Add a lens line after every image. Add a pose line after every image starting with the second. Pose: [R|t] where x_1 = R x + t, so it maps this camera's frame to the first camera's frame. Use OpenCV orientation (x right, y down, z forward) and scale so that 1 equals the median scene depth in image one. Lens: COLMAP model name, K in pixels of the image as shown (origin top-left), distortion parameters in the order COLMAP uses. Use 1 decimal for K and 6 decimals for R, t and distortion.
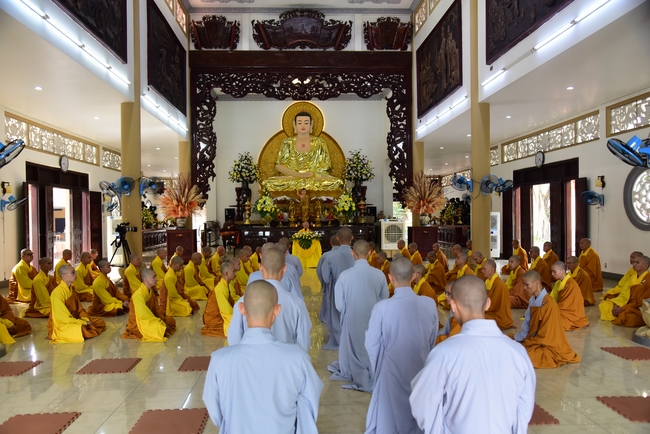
lens RADIAL K [[529.2, 0, 321.9], [0, 529.2, 216.6], [0, 0, 1]] dist [-0.036642, 0.031993]
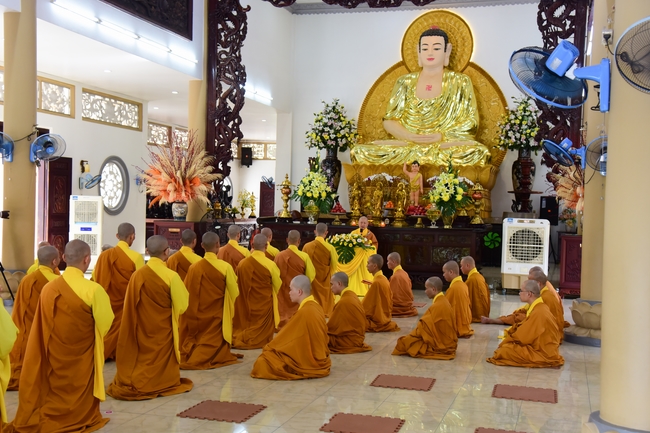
lens RADIAL K [[862.3, 0, 322.1], [0, 862.3, 218.5], [0, 0, 1]] dist [0.212306, 0.000000]
pose [[0.943644, 0.043088, -0.328144, 0.221637], [-0.039902, 0.999068, 0.016439, -0.001969], [0.328547, -0.002419, 0.944485, 0.074437]]
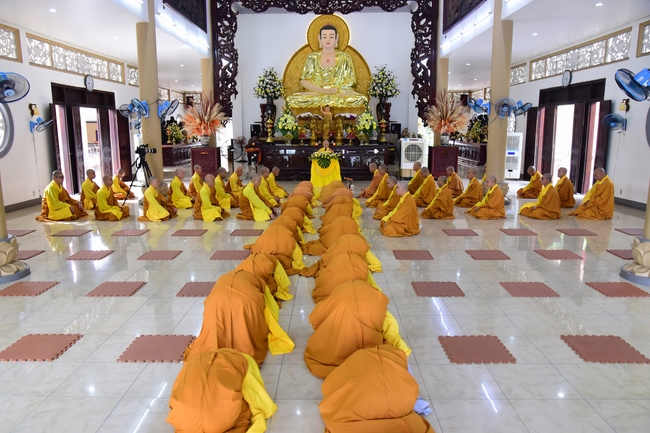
lens RADIAL K [[519.4, 0, 321.9], [0, 519.4, 219.4], [0, 0, 1]] dist [-0.059372, 0.037509]
pose [[0.997903, 0.017551, -0.062295, 0.024034], [-0.006432, 0.984656, 0.174387, -0.013279], [0.064400, -0.173620, 0.982705, 0.000973]]
